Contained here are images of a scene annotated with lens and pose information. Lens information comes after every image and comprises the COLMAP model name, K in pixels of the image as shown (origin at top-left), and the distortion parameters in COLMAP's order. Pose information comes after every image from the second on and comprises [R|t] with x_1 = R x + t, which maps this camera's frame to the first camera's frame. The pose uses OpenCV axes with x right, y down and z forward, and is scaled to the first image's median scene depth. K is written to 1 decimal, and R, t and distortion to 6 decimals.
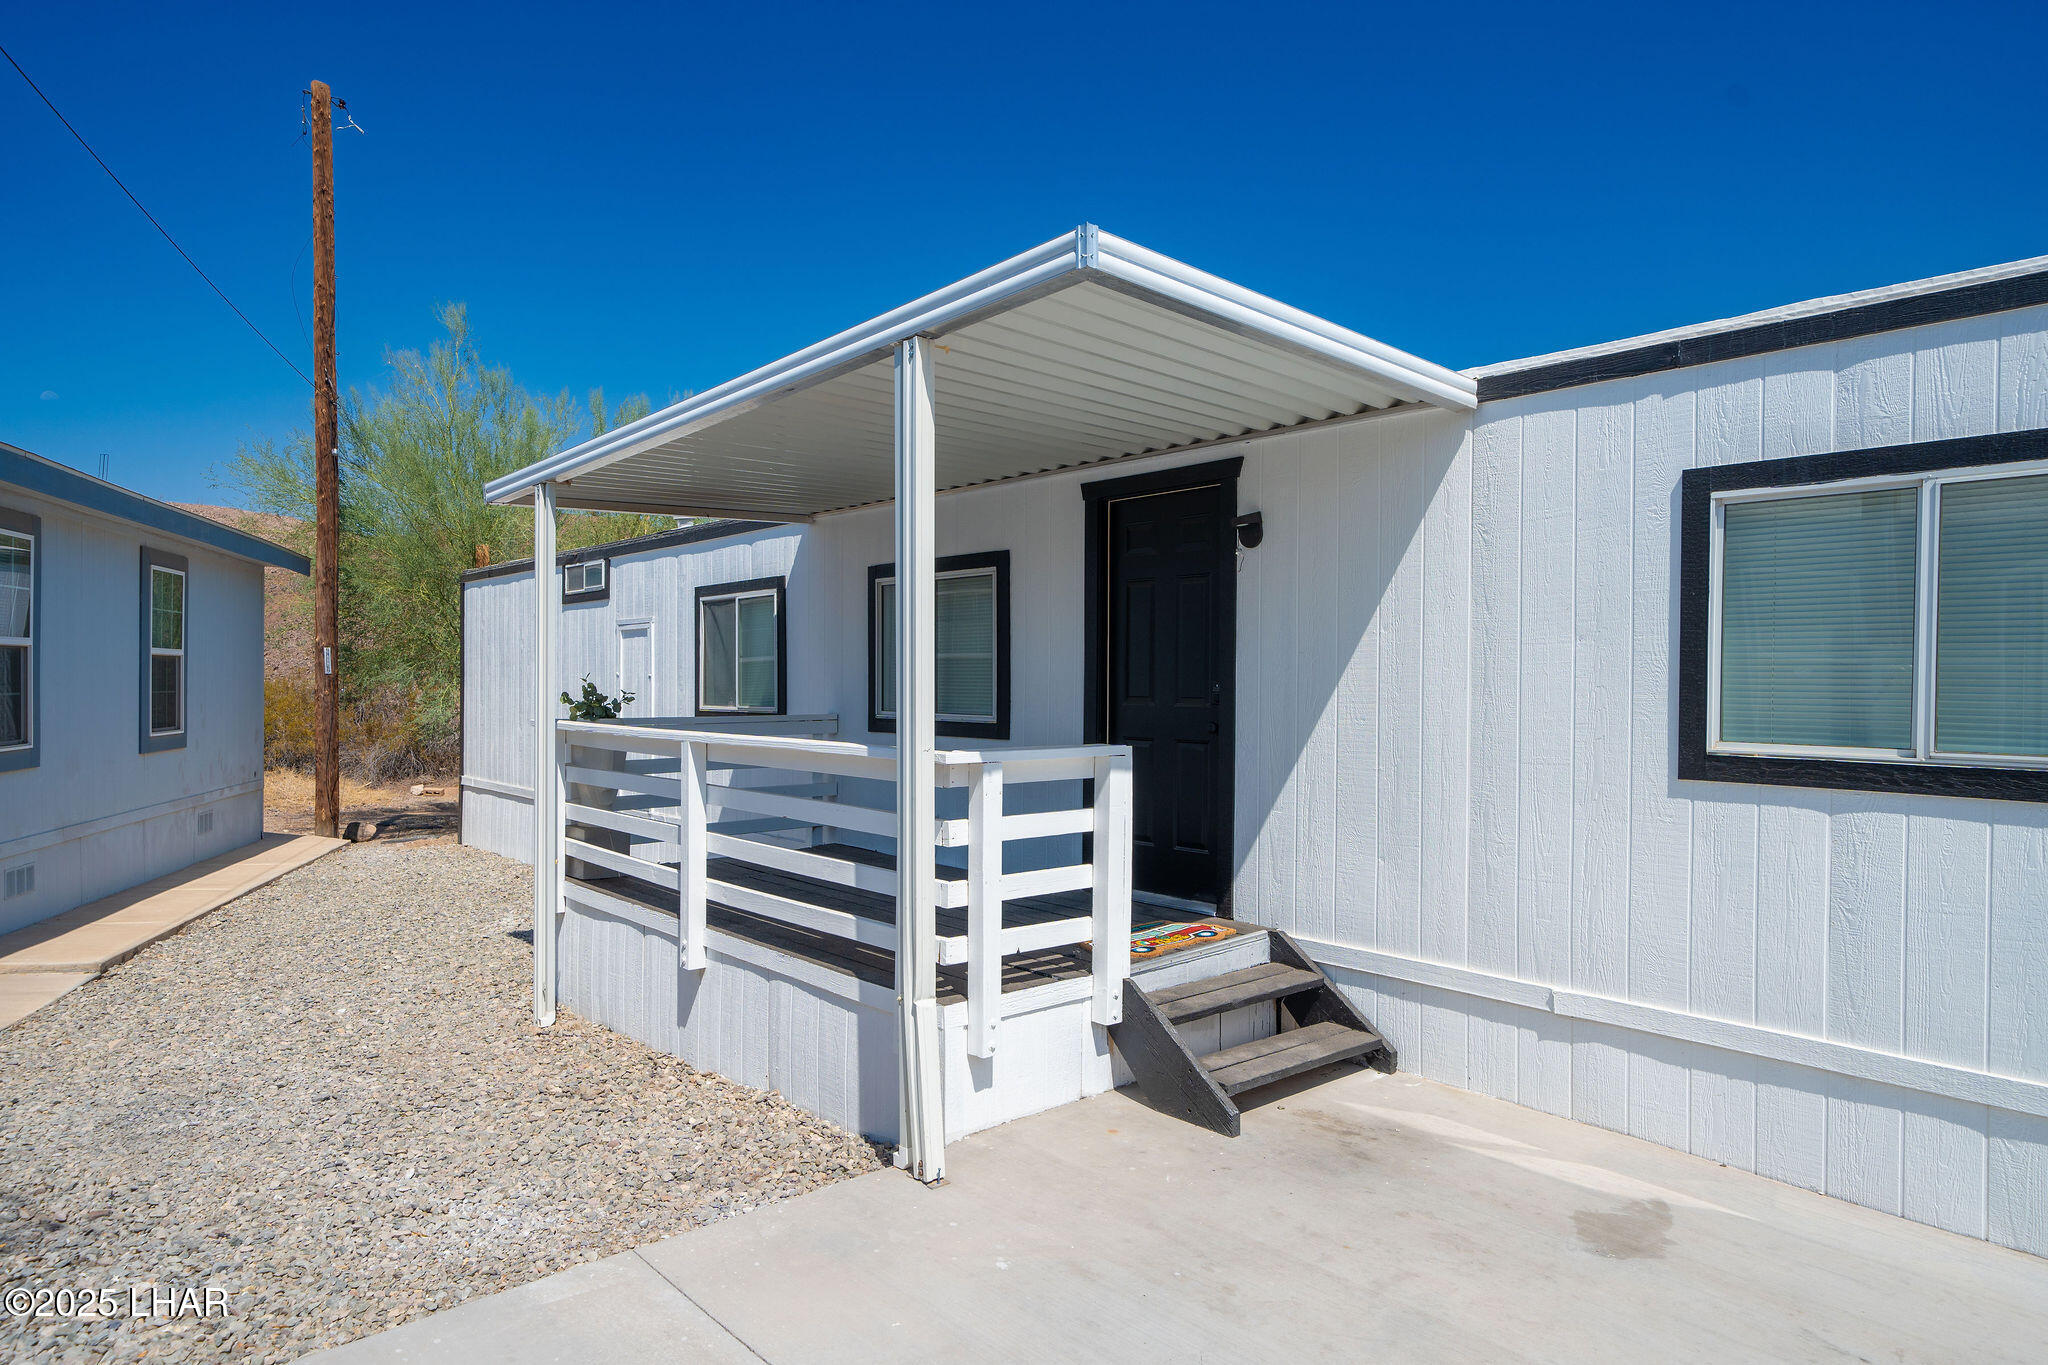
lens RADIAL K [[1260.9, 0, 1026.9], [0, 1260.9, 693.1], [0, 0, 1]] dist [0.004179, 0.000475]
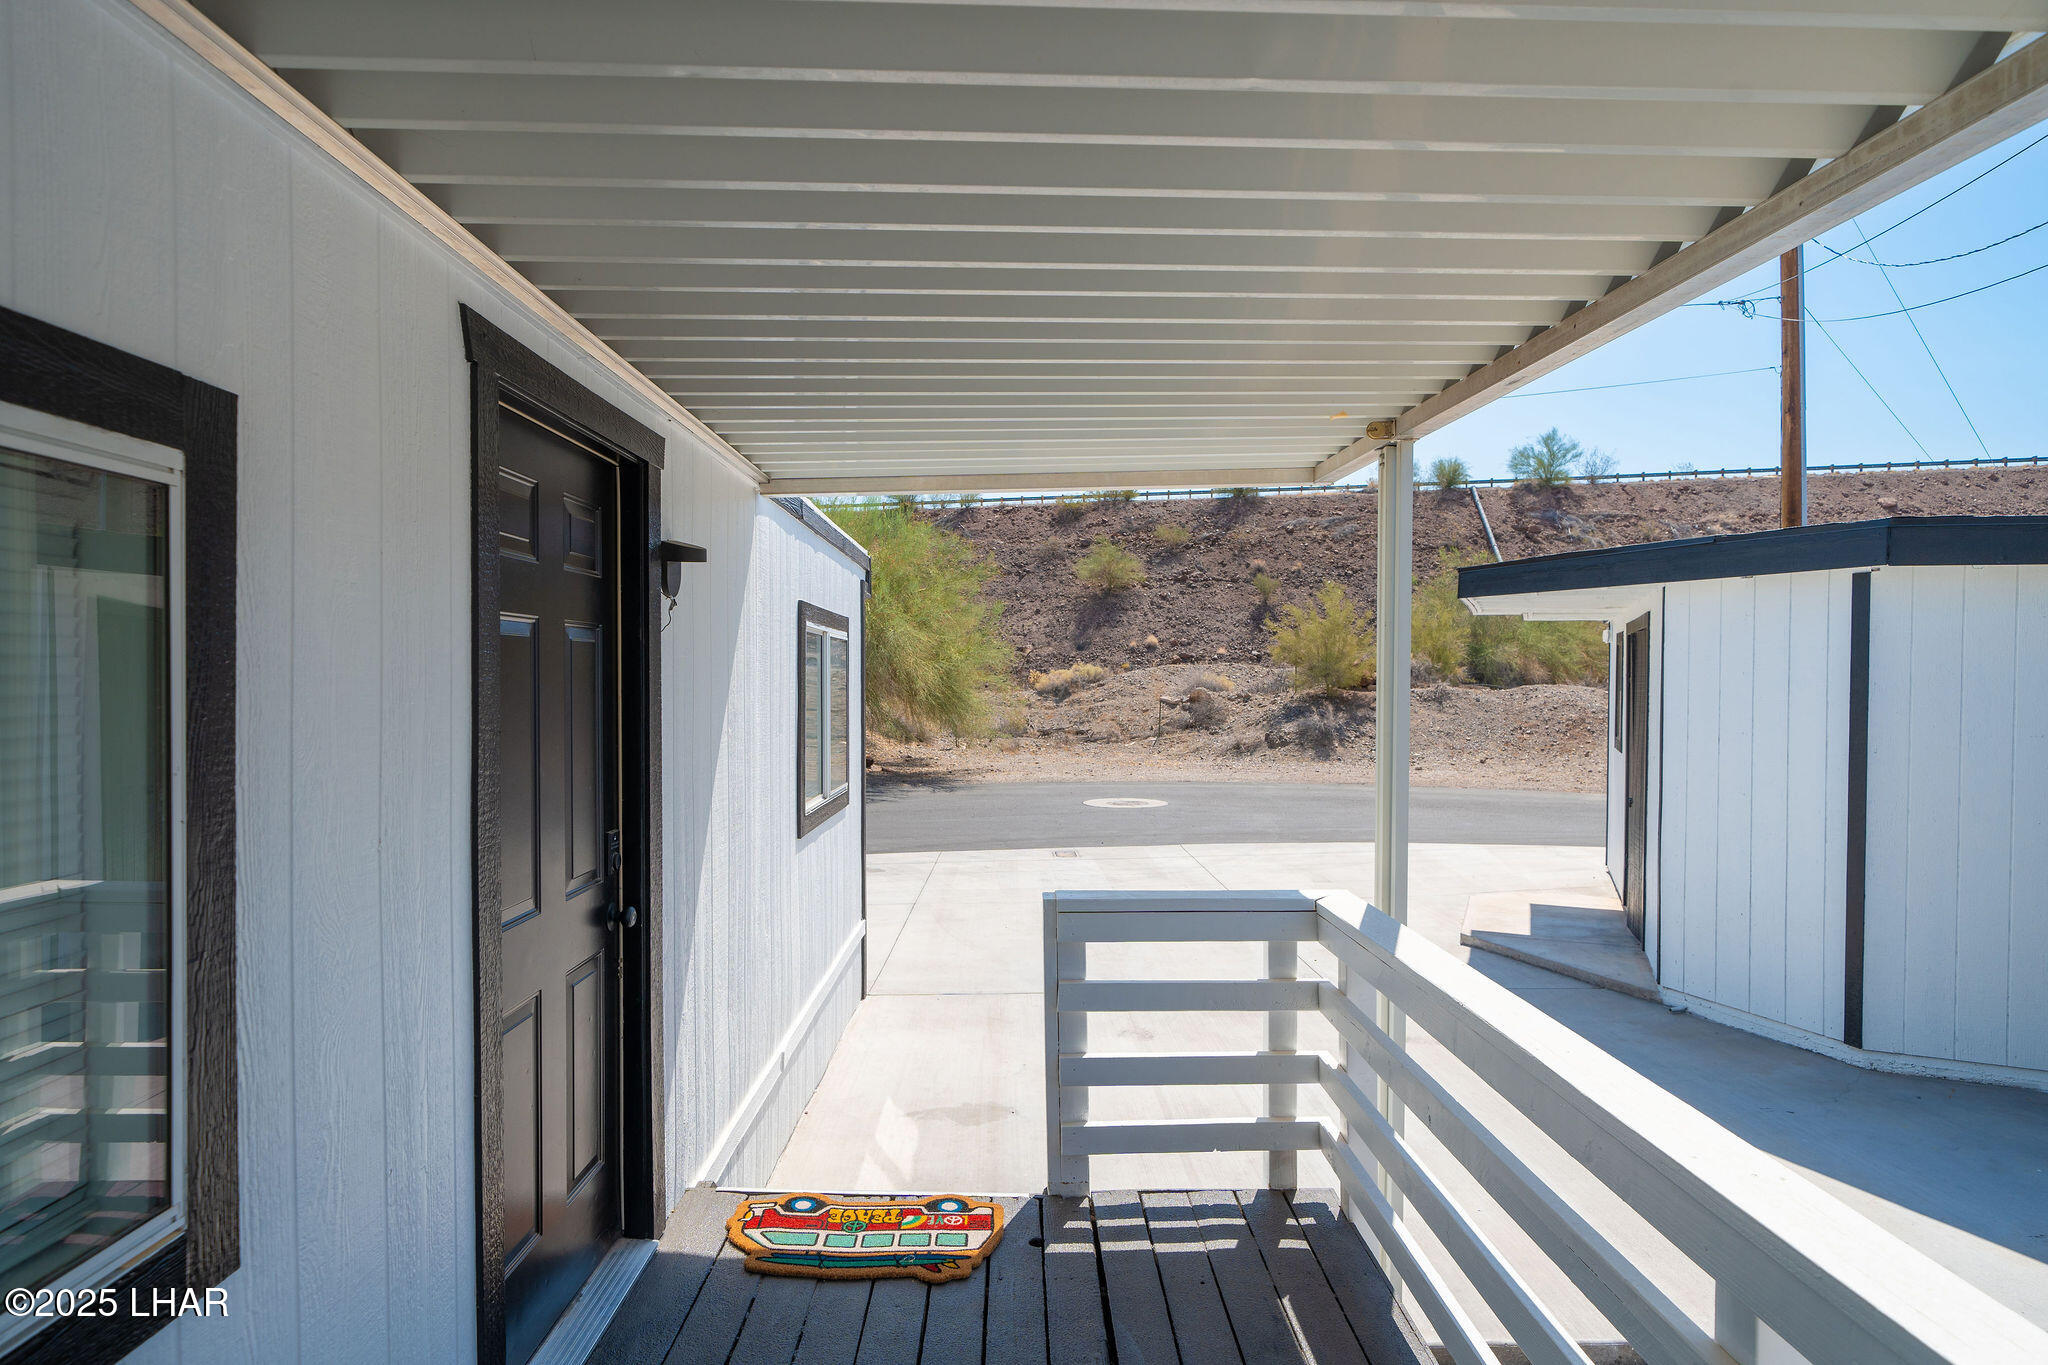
lens RADIAL K [[1107.1, 0, 1027.0], [0, 1107.1, 692.8], [0, 0, 1]] dist [0.001109, 0.001563]
pose [[-0.763742, -0.016079, 0.645321, -0.389865], [0.000112, 0.999686, 0.025041, -0.108724], [-0.645521, 0.019198, -0.763501, 1.707621]]
